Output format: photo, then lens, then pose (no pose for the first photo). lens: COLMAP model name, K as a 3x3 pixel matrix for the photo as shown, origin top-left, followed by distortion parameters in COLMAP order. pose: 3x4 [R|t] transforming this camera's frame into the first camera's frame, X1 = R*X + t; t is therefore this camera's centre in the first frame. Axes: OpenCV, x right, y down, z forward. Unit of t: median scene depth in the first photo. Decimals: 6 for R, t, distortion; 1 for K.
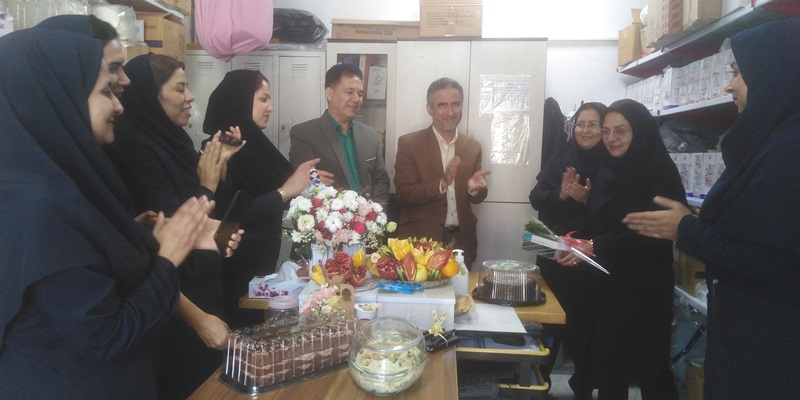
lens RADIAL K [[595.2, 0, 400.0], [0, 595.2, 200.0], [0, 0, 1]] dist [0.011652, -0.007584]
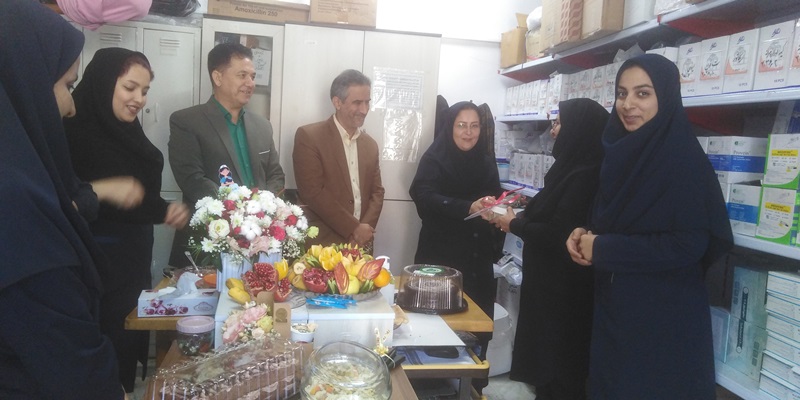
lens RADIAL K [[595.2, 0, 400.0], [0, 595.2, 200.0], [0, 0, 1]] dist [0.011652, -0.007584]
pose [[0.964296, 0.012210, 0.264546, -0.125716], [-0.016710, 0.999751, 0.014767, -0.018801], [-0.264300, -0.018661, 0.964260, 0.102548]]
